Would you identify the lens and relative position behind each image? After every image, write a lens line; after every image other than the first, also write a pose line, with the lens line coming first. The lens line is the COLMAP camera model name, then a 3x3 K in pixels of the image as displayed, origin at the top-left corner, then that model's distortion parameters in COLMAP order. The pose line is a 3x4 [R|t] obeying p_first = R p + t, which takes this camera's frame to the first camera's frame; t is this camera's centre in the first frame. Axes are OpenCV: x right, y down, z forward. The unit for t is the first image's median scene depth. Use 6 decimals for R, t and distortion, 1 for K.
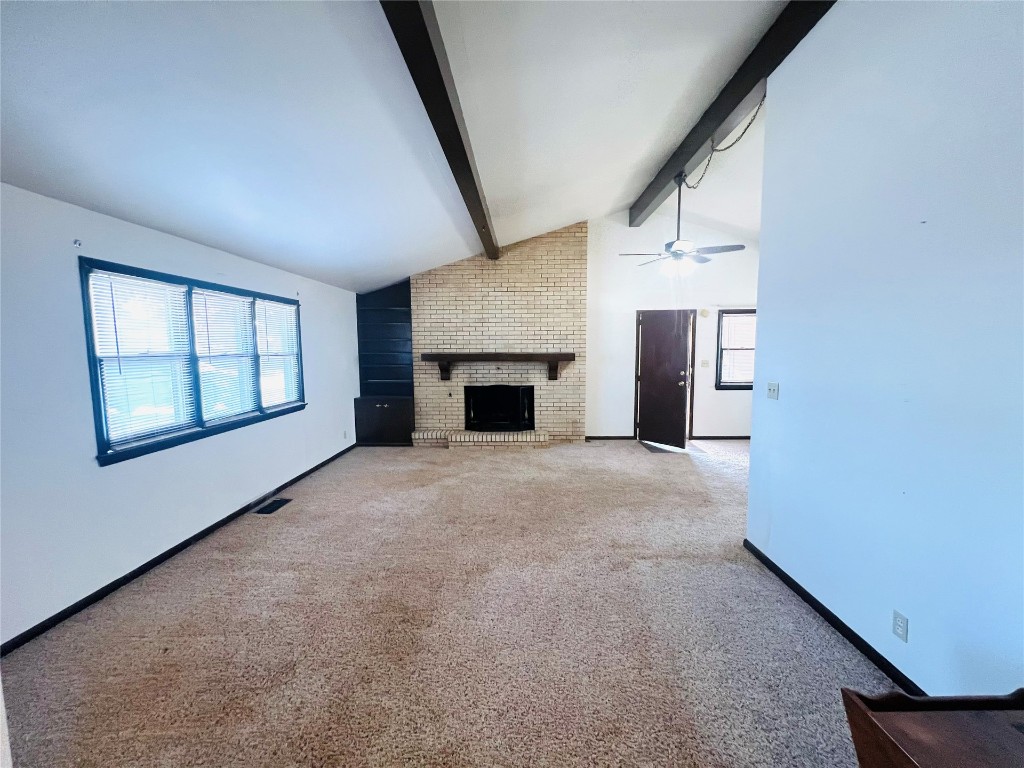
lens RADIAL K [[412.4, 0, 505.4], [0, 412.4, 381.5], [0, 0, 1]] dist [-0.003361, 0.001633]
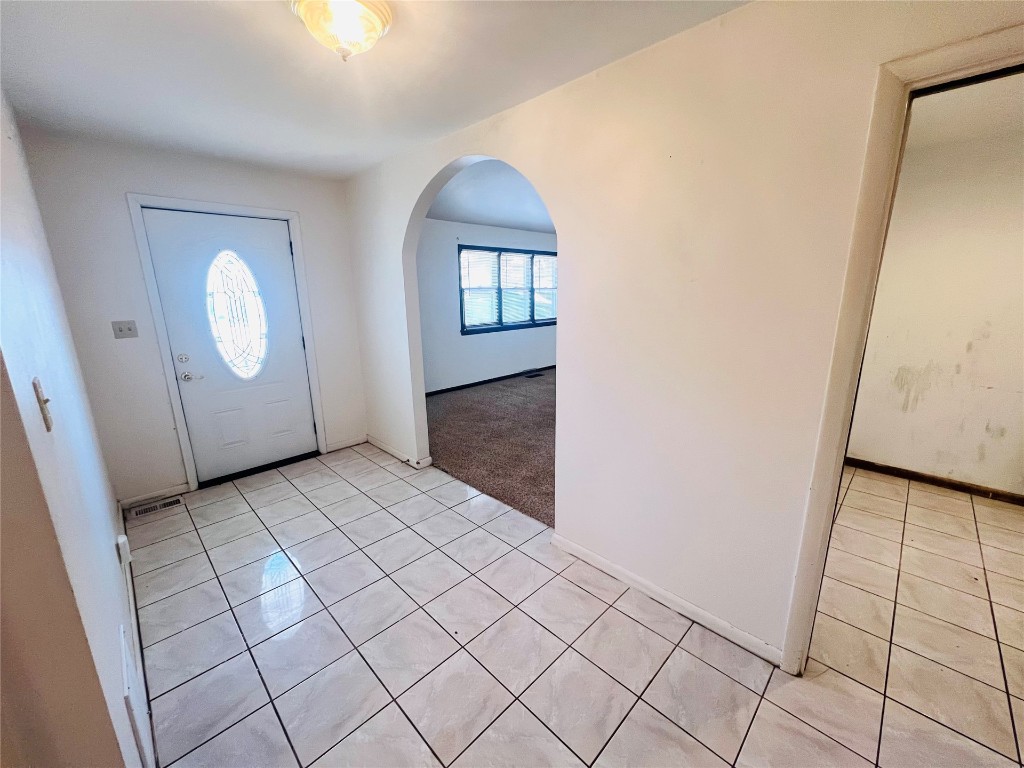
lens RADIAL K [[412.4, 0, 505.9], [0, 412.4, 385.8], [0, 0, 1]] dist [-0.003361, 0.001633]
pose [[0.725561, 0.165252, -0.668021, 0.704182], [-0.054699, 0.981517, 0.183393, 0.034264], [0.685980, -0.096523, 0.721190, -0.477826]]
